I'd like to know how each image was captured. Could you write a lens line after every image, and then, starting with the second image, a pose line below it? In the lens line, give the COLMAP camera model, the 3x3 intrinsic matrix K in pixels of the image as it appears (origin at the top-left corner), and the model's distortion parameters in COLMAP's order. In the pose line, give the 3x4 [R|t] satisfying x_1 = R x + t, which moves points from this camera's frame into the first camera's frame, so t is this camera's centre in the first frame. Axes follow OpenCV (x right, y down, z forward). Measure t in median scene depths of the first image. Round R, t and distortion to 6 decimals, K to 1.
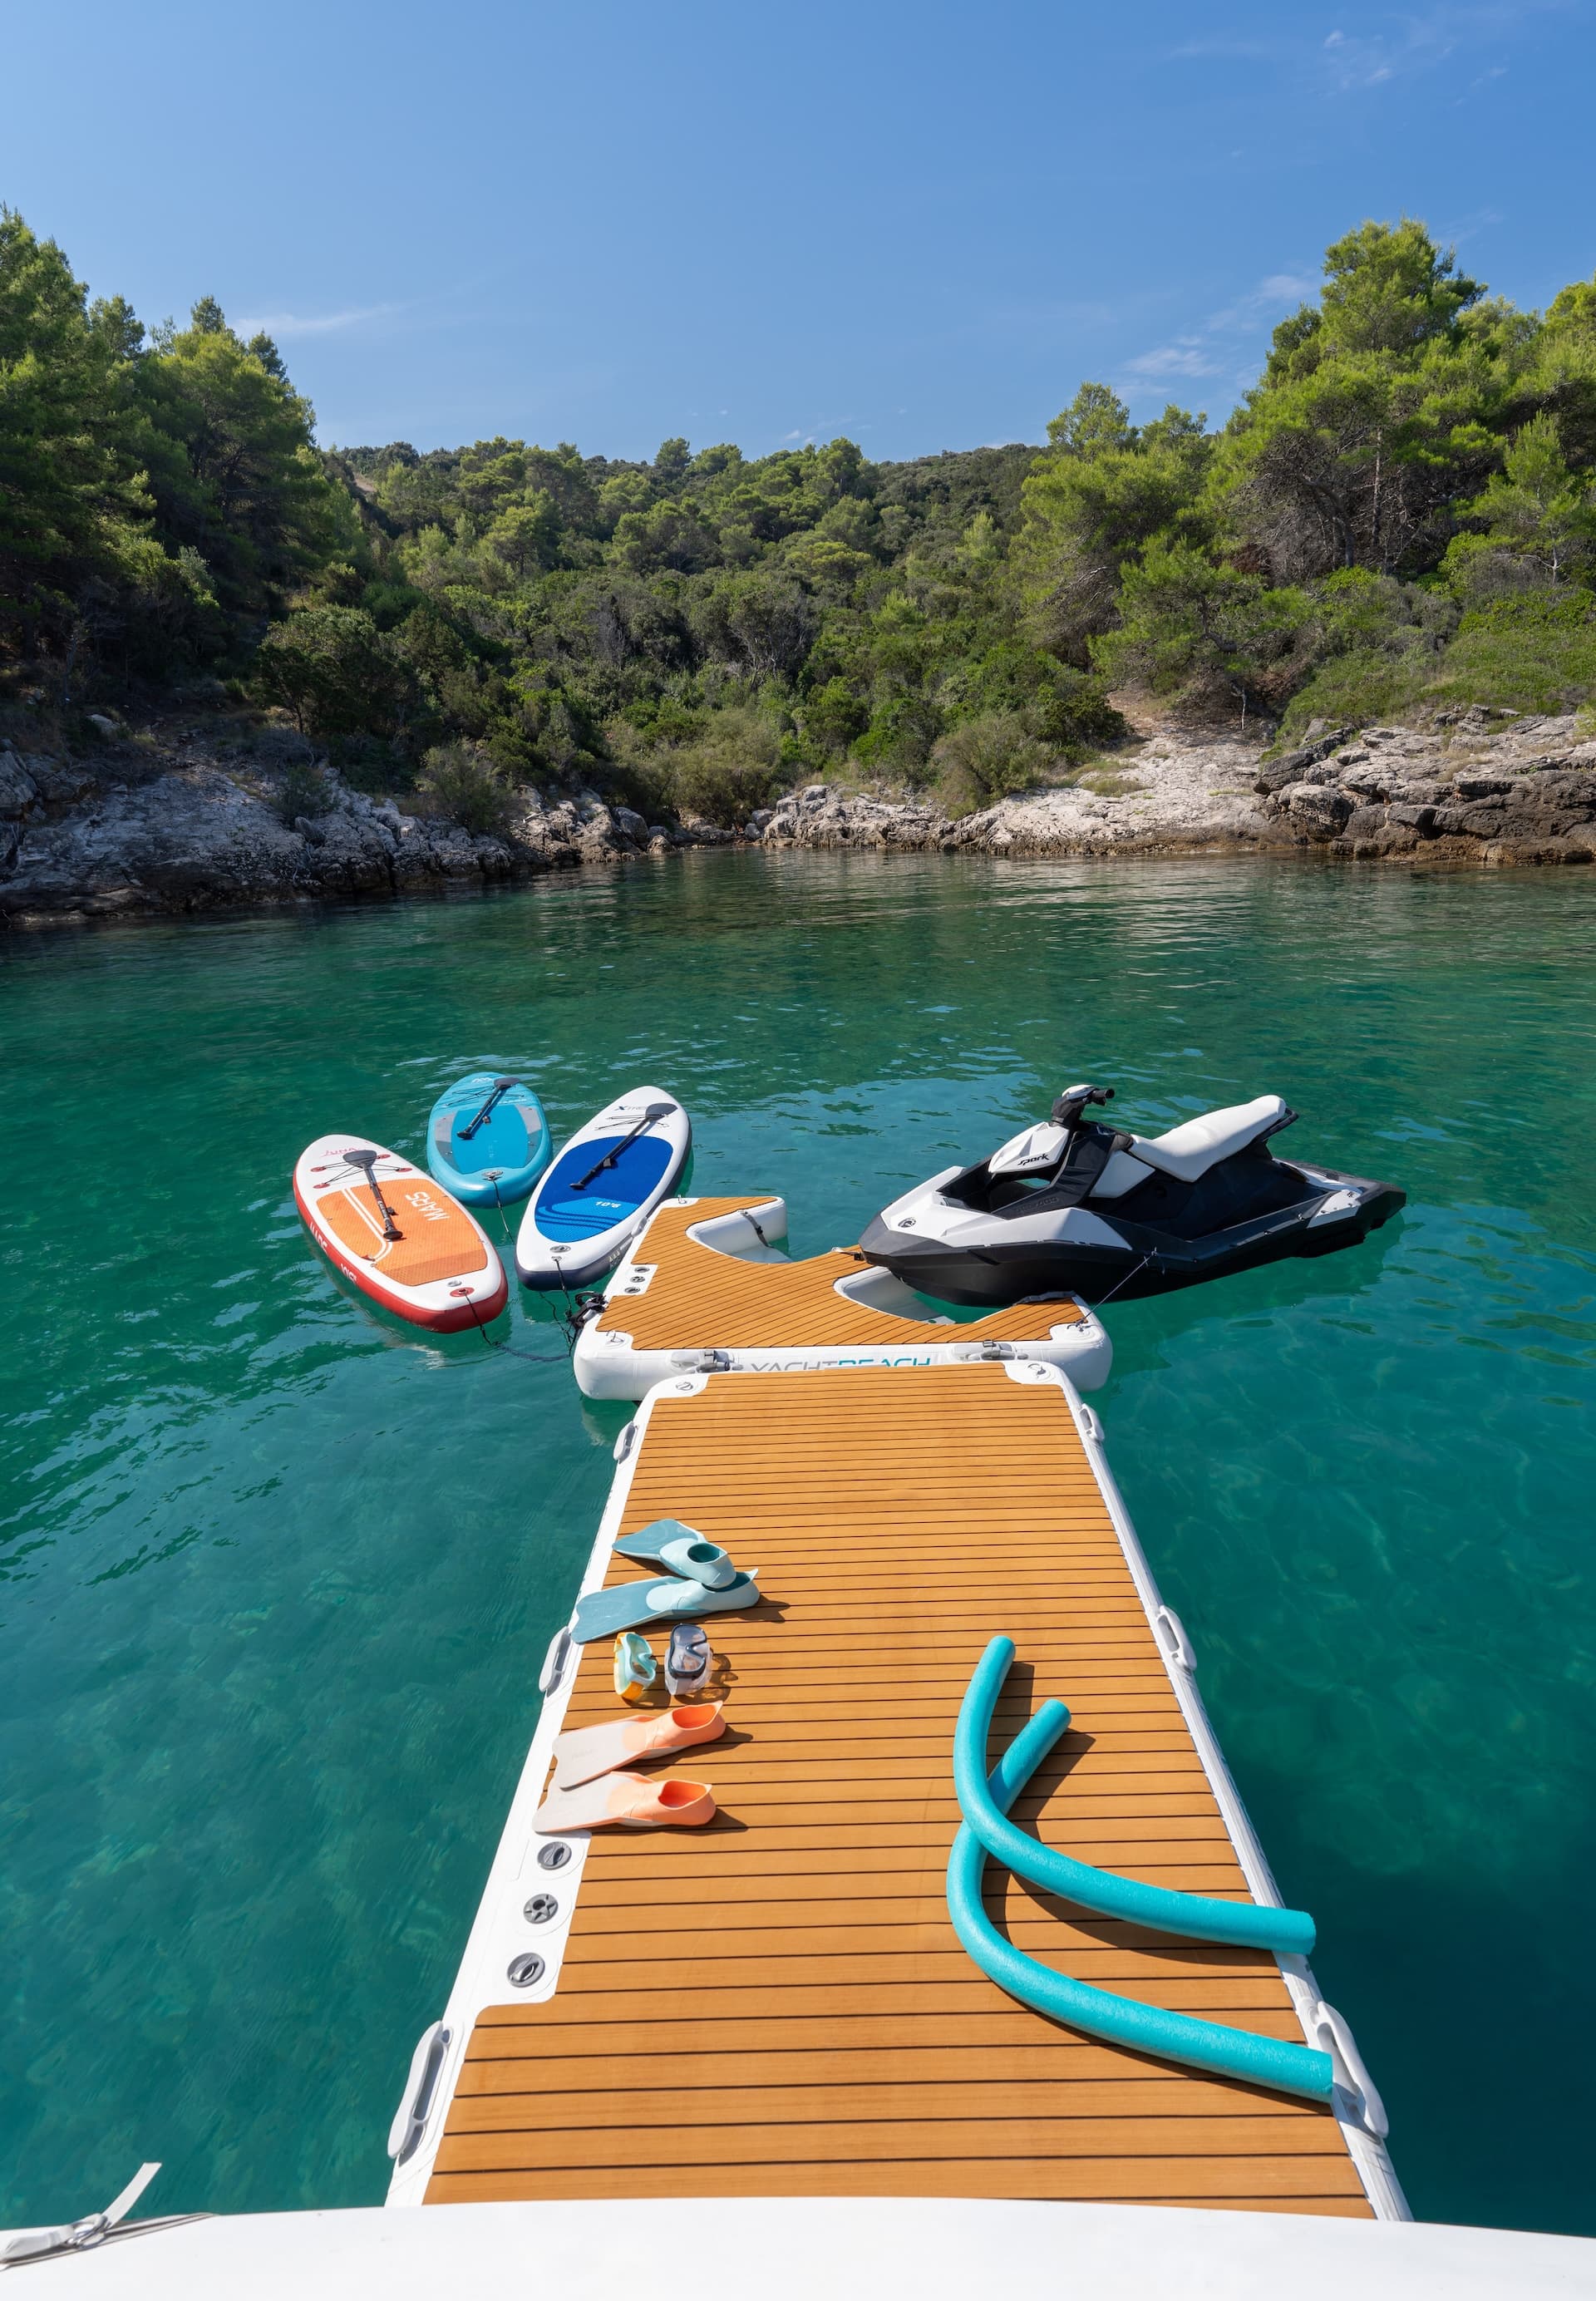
lens RADIAL K [[1240.5, 0, 789.6], [0, 1240.5, 1180.4], [0, 0, 1]] dist [0.001756, -0.000384]
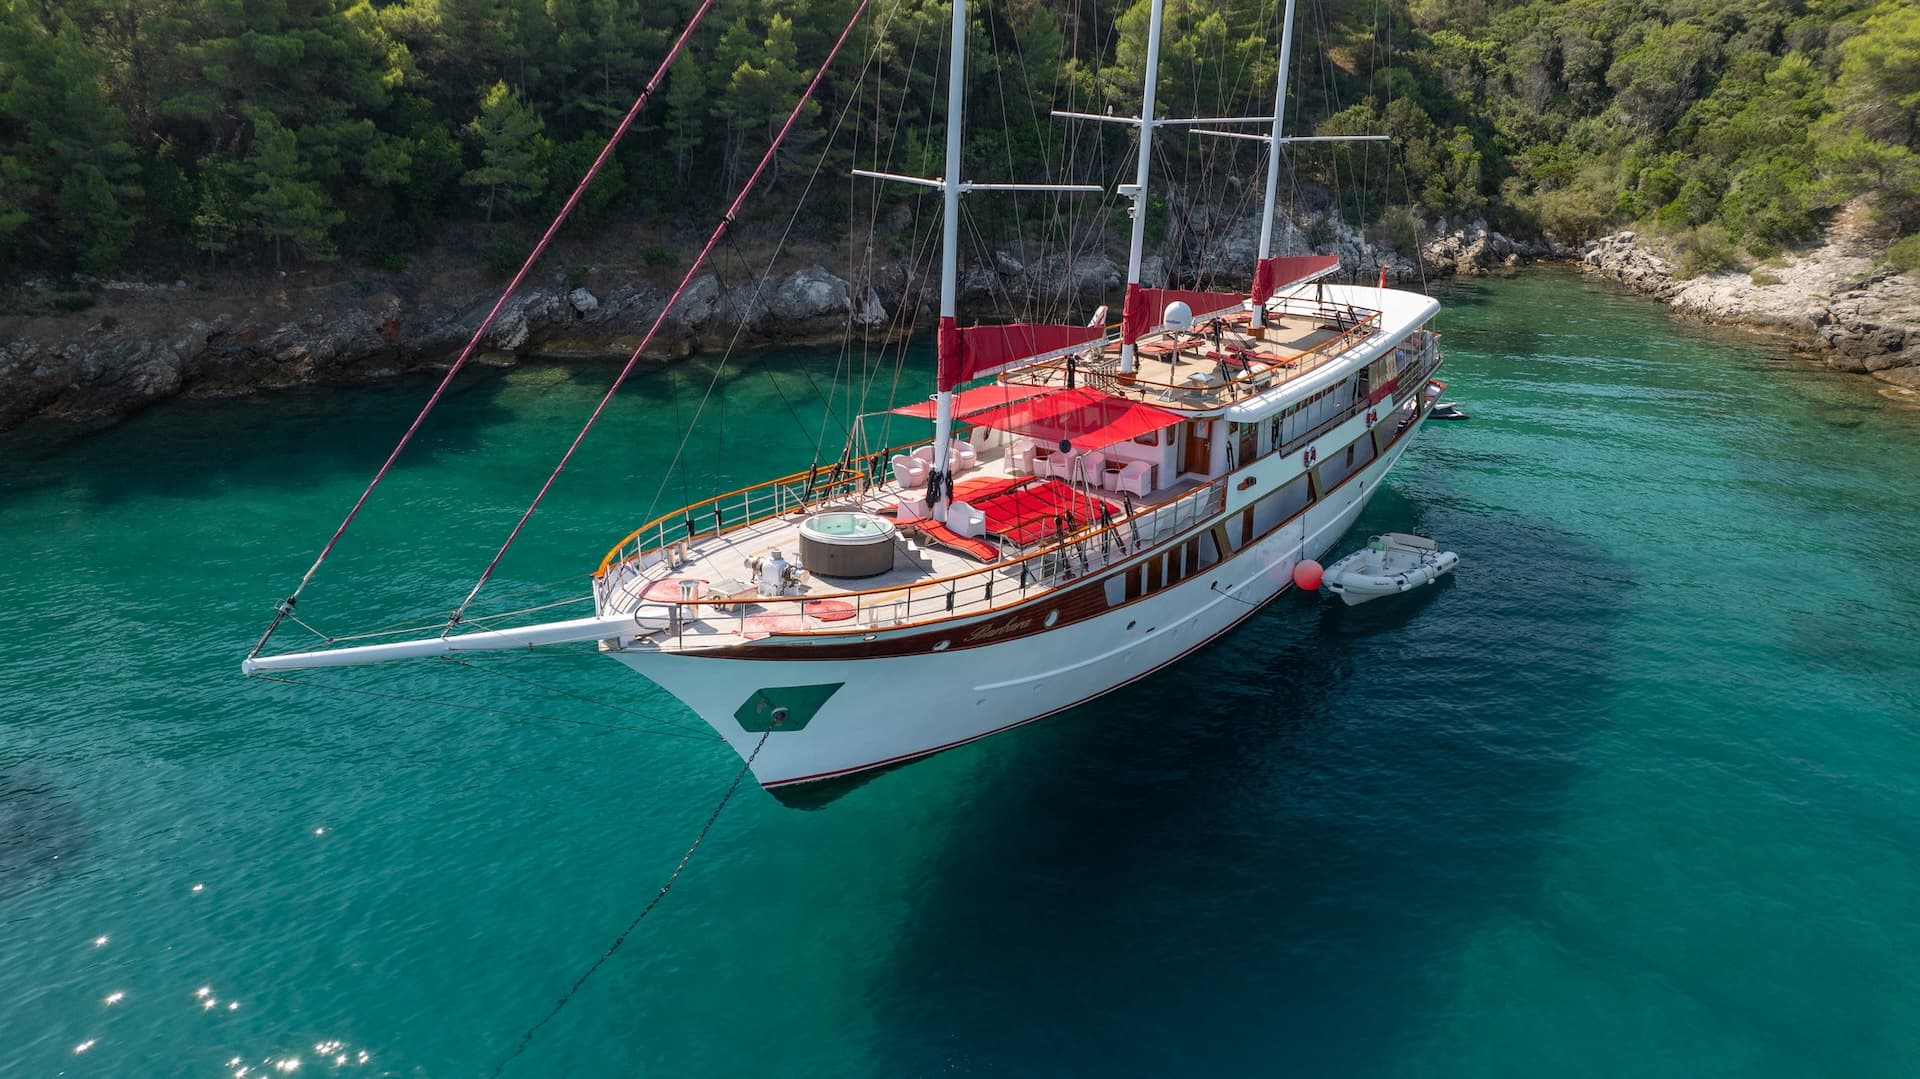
lens RADIAL K [[1383.8, 0, 960.0], [0, 1383.8, 539.5], [0, 0, 1]] dist [-0.001098, 0.001496]
pose [[0.843252, 0.230695, -0.485495, 0.288938], [-0.206934, 0.972930, 0.102890, 0.067457], [0.496089, 0.013704, 0.868164, -1.100847]]
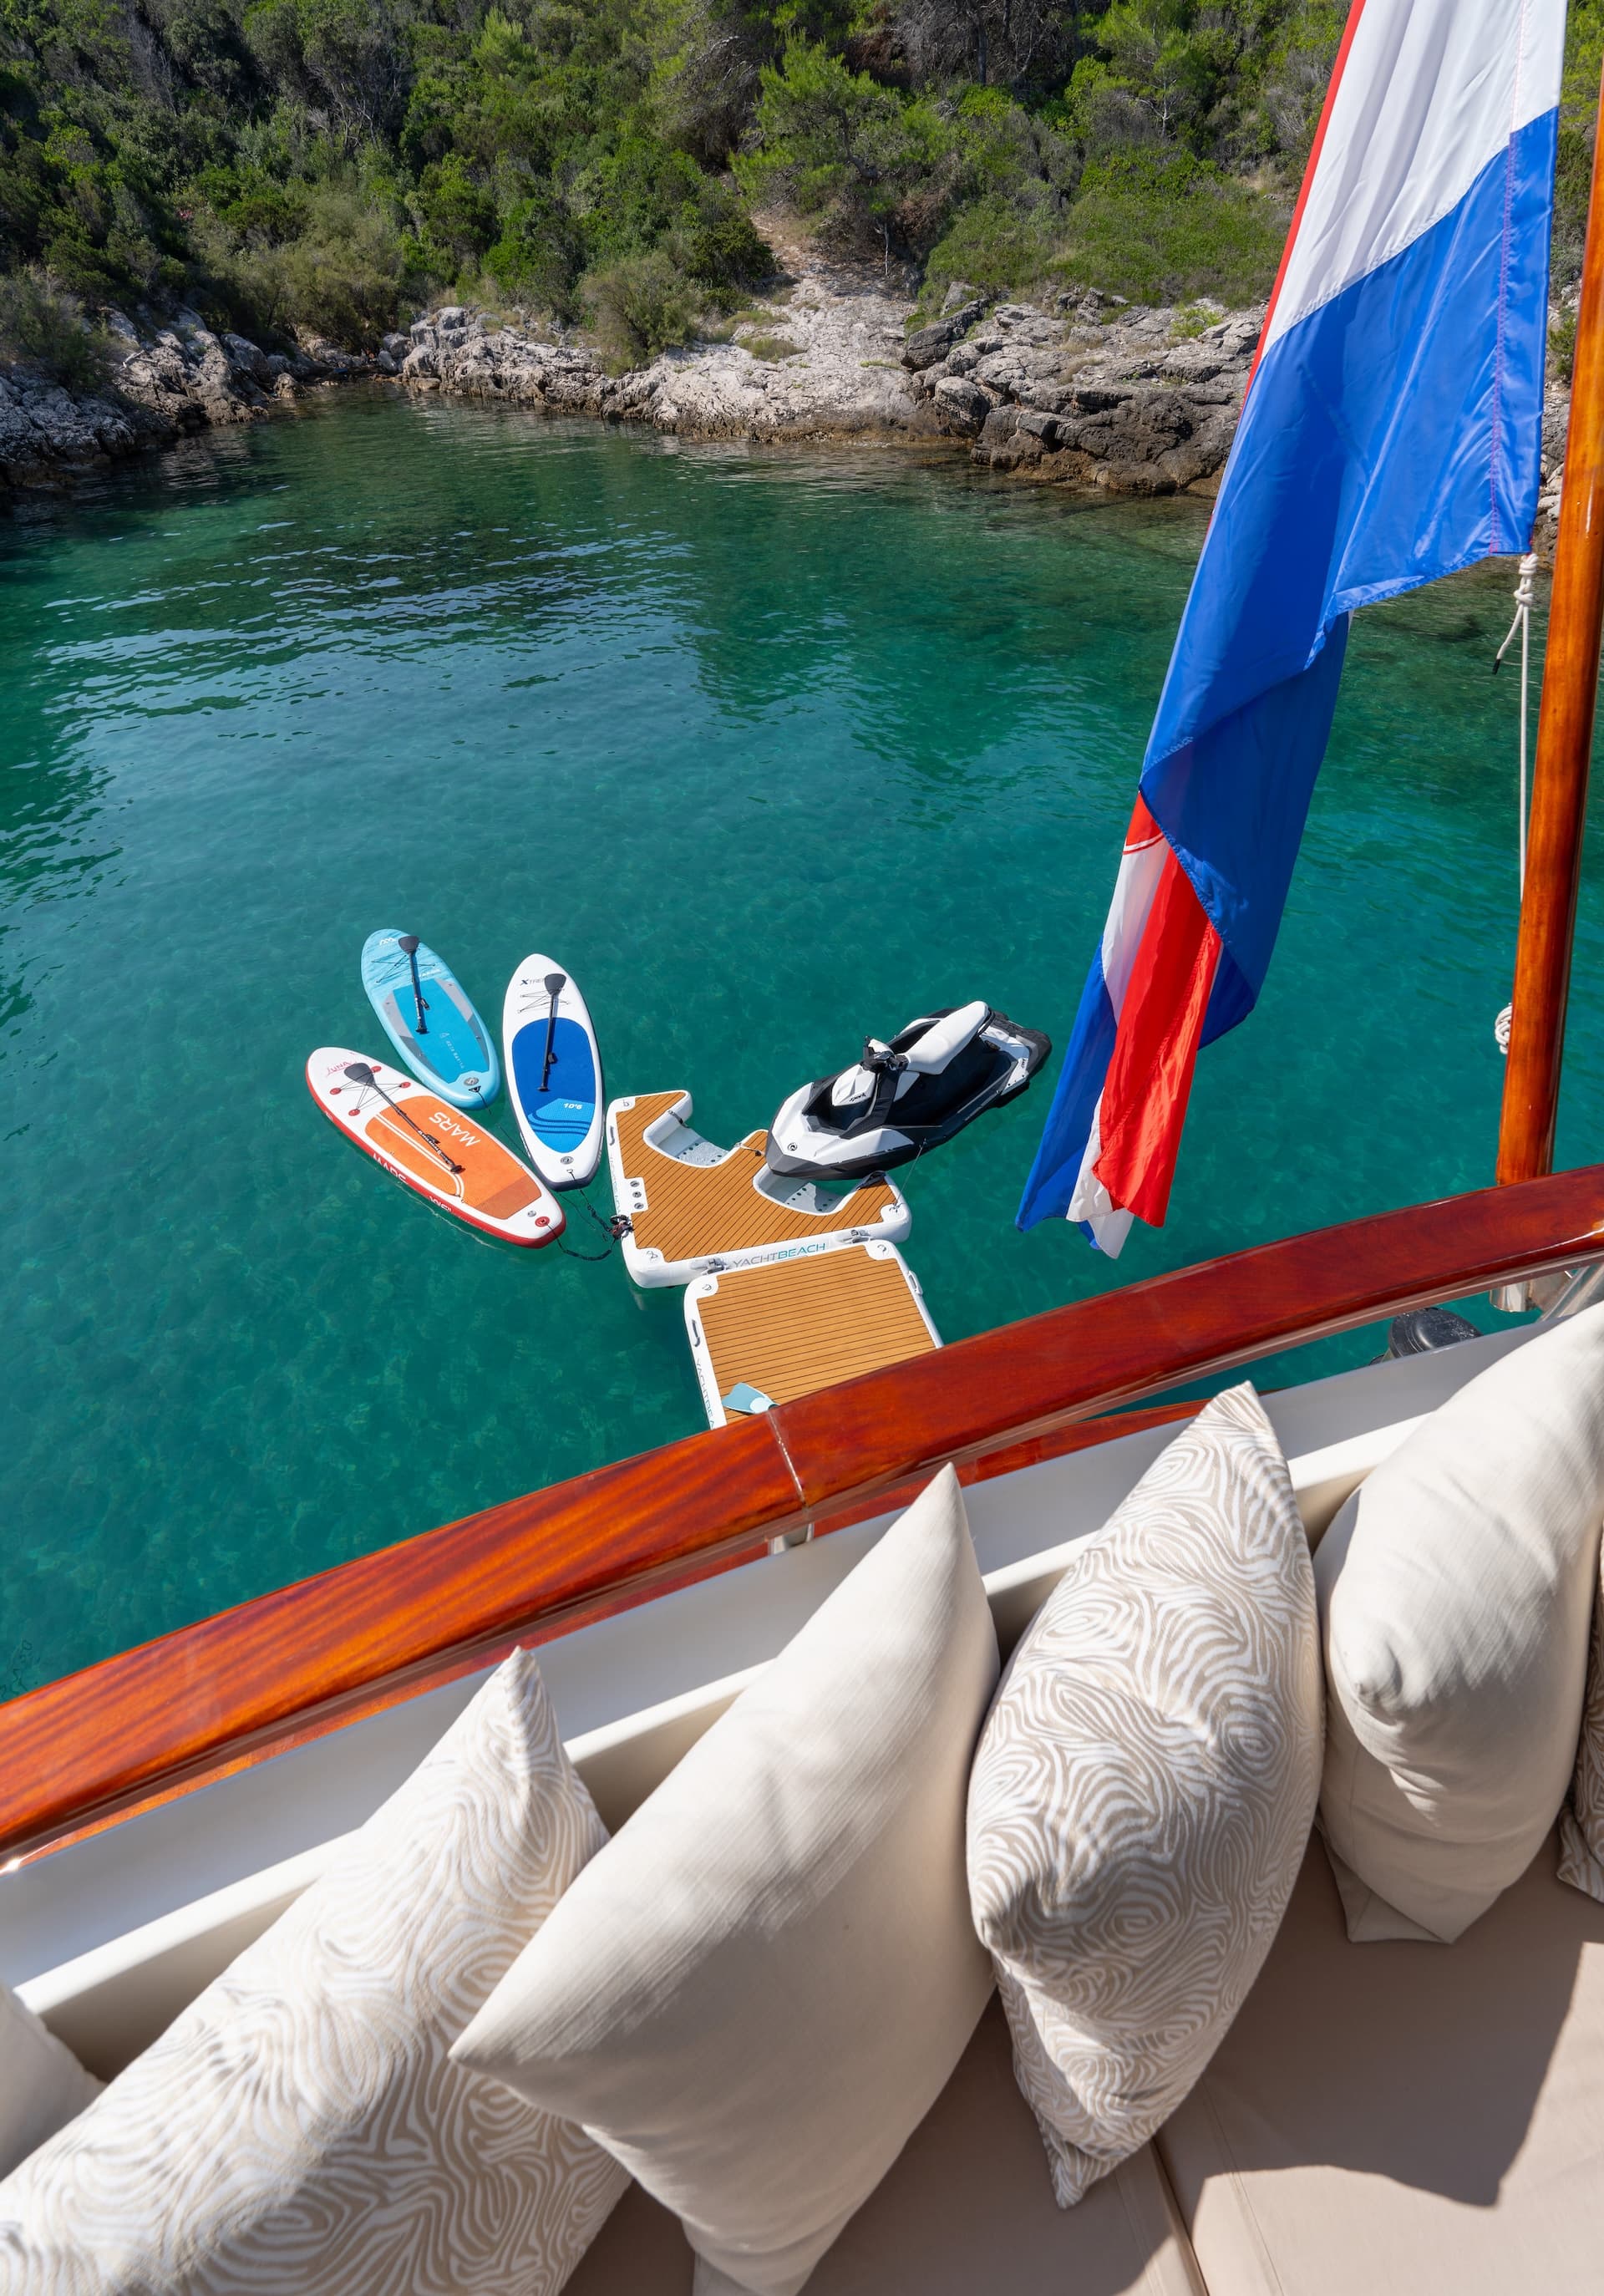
lens RADIAL K [[1155.4, 0, 803.6], [0, 1155.4, 1092.8], [0, 0, 1]] dist [0.001657, -0.000655]
pose [[0.957946, -0.145570, 0.247283, -0.029541], [0.053058, 0.936765, 0.345913, -0.062757], [-0.282000, -0.318246, 0.905094, -0.048016]]
